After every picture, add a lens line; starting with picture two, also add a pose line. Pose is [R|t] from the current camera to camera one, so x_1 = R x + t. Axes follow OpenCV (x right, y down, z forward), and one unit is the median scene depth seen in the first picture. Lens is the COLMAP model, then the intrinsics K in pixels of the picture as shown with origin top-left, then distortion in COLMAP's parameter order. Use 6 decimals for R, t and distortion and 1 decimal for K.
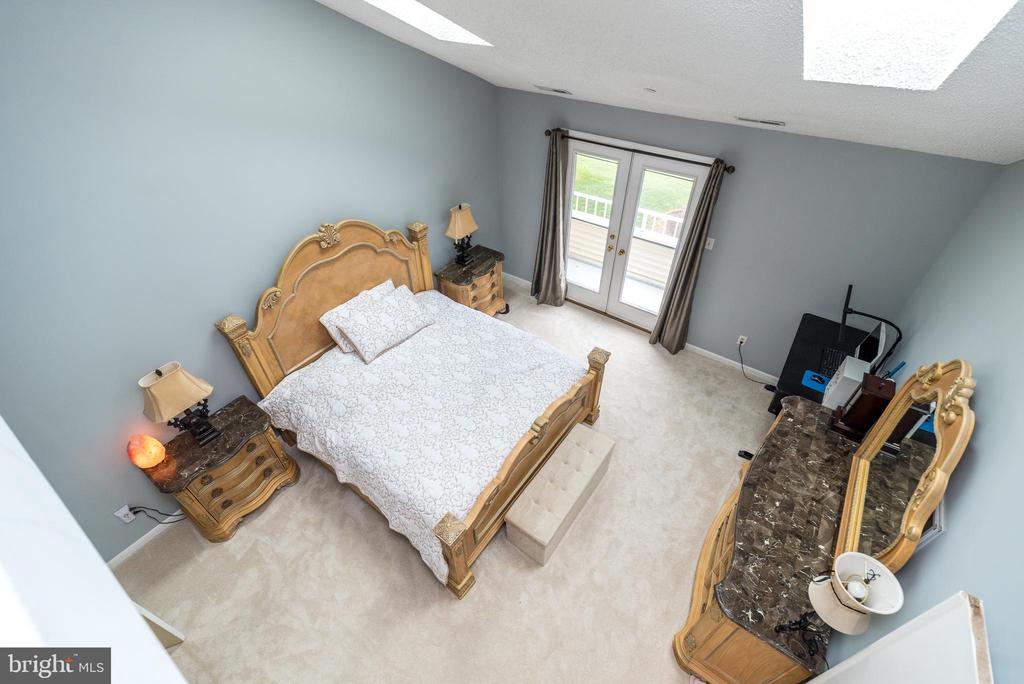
lens RADIAL K [[445.5, 0, 512.3], [0, 445.5, 337.3], [0, 0, 1]] dist [-0.002098, -0.000209]
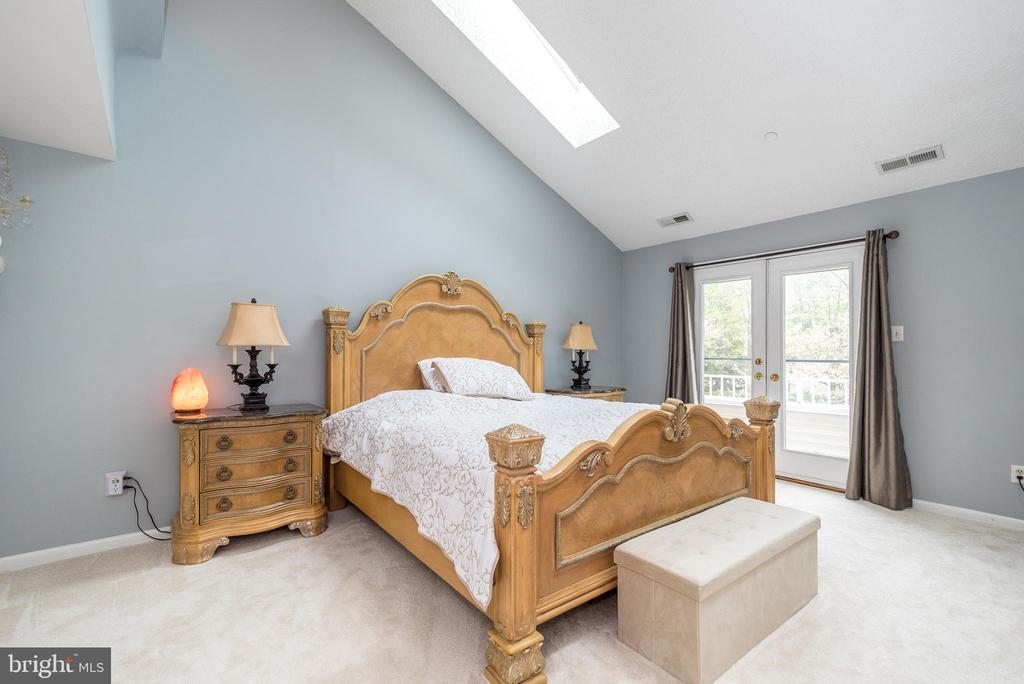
lens RADIAL K [[448.0, 0, 509.3], [0, 448.0, 349.5], [0, 0, 1]] dist [0.000407, 0.000237]
pose [[0.960660, 0.002221, -0.277719, 0.007645], [-0.184884, 0.751308, -0.633525, 0.456723], [0.207245, 0.659948, 0.722162, 0.324547]]
